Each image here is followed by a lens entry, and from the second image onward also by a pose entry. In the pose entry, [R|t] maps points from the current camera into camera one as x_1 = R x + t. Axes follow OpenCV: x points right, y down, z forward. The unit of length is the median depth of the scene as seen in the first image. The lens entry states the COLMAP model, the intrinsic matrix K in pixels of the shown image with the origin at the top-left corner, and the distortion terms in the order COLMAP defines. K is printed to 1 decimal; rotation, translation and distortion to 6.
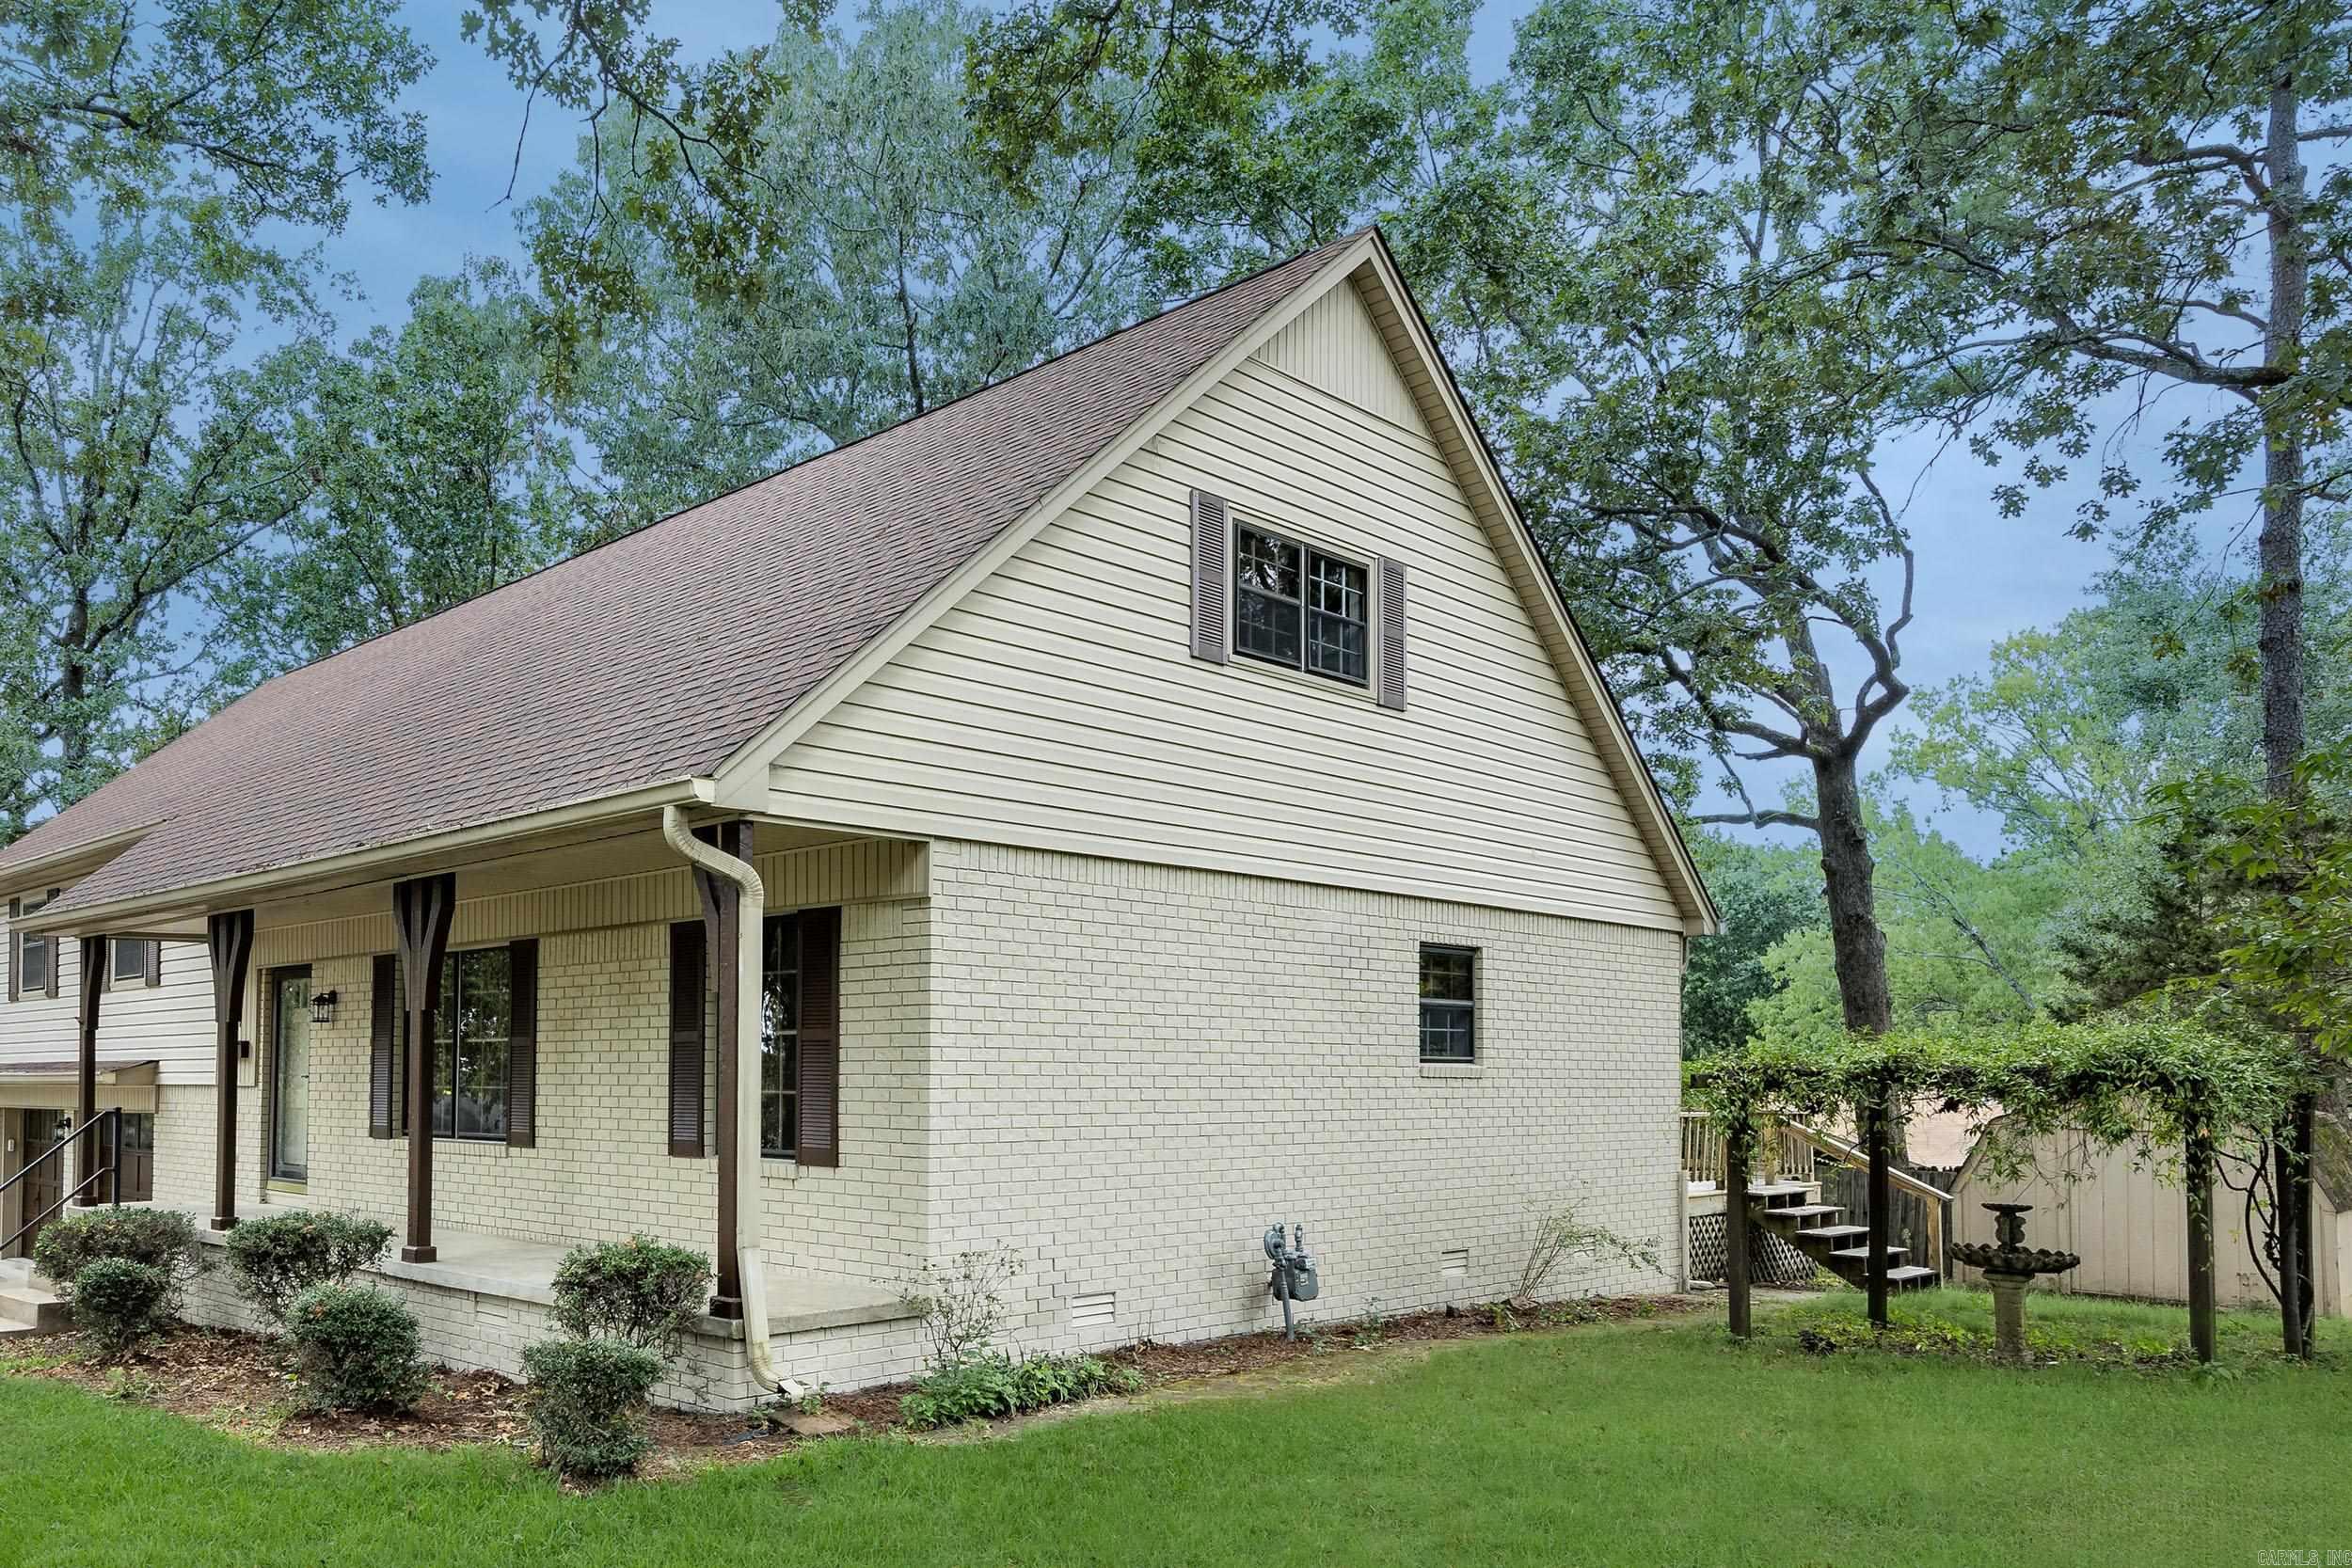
lens RADIAL K [[1733.3, 0, 1171.6], [0, 1733.3, 782.6], [0, 0, 1]] dist [0.006144, 0.003503]
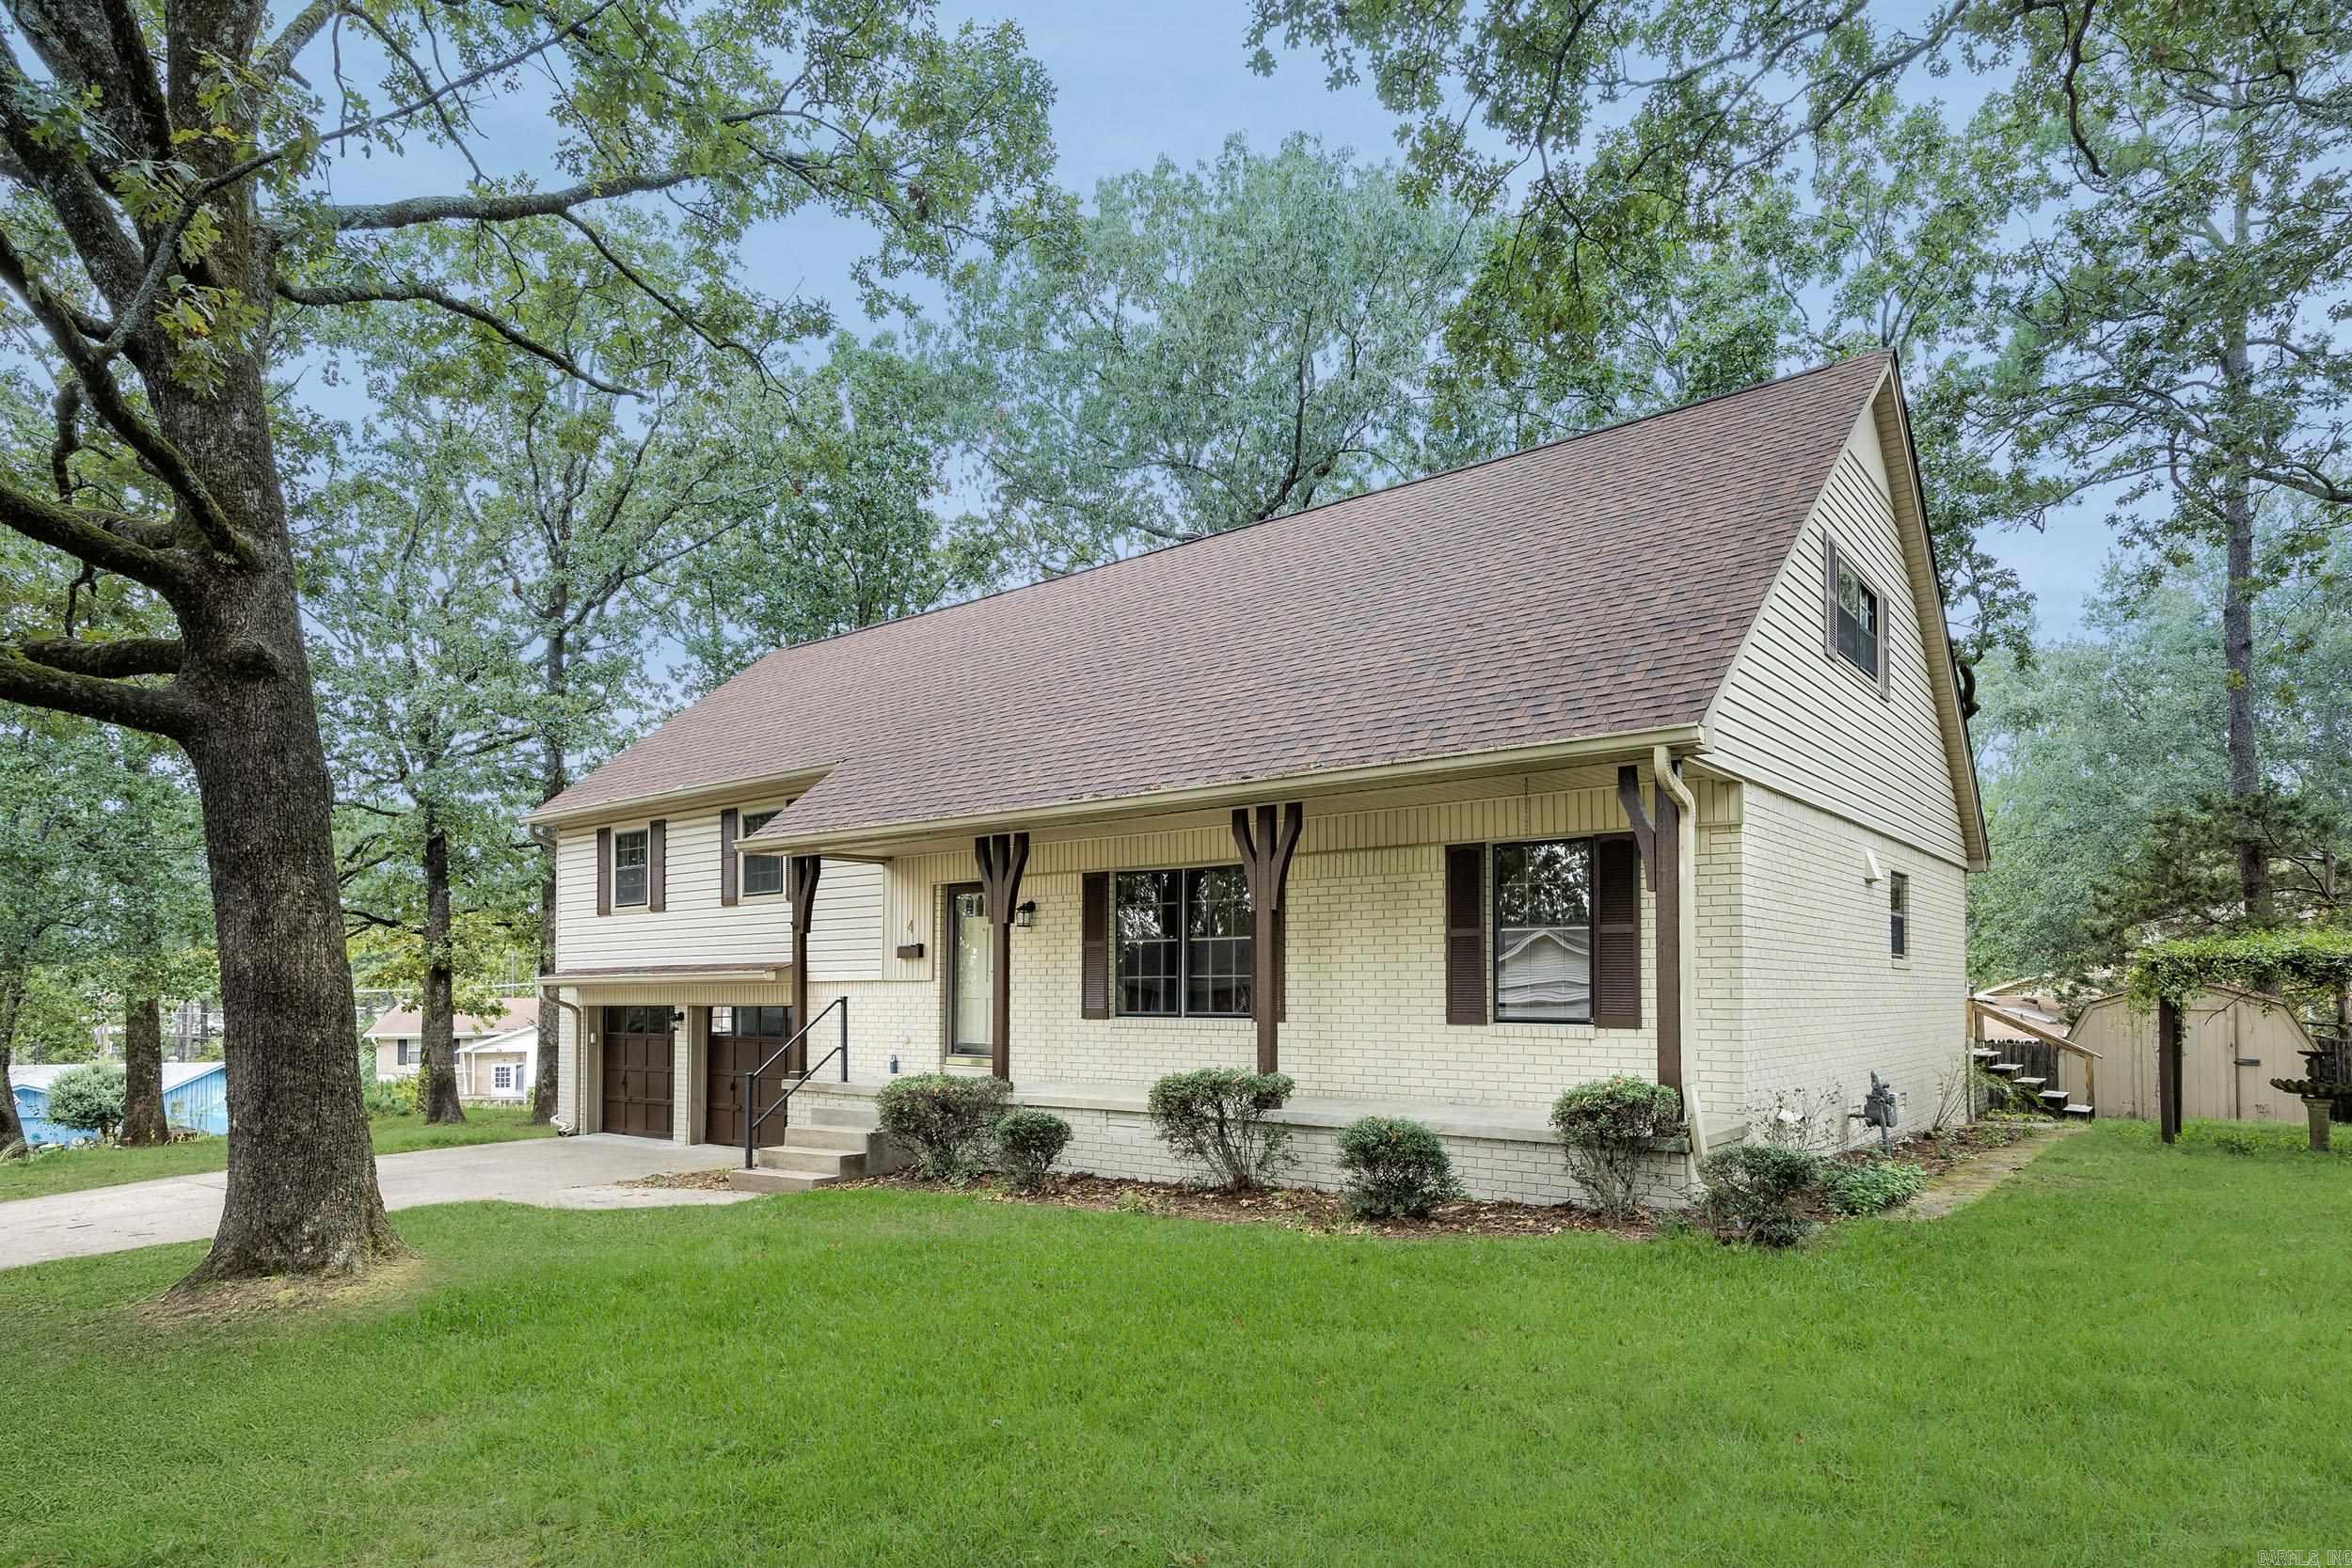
lens RADIAL K [[1331.5, 0, 1183.5], [0, 1331.5, 787.0], [0, 0, 1]] dist [0.002333, 0.001097]
pose [[0.985102, 0.022573, 0.170485, -0.578916], [-0.023486, 0.999719, 0.003340, 0.034617], [-0.170361, -0.007294, 0.985355, 0.050327]]
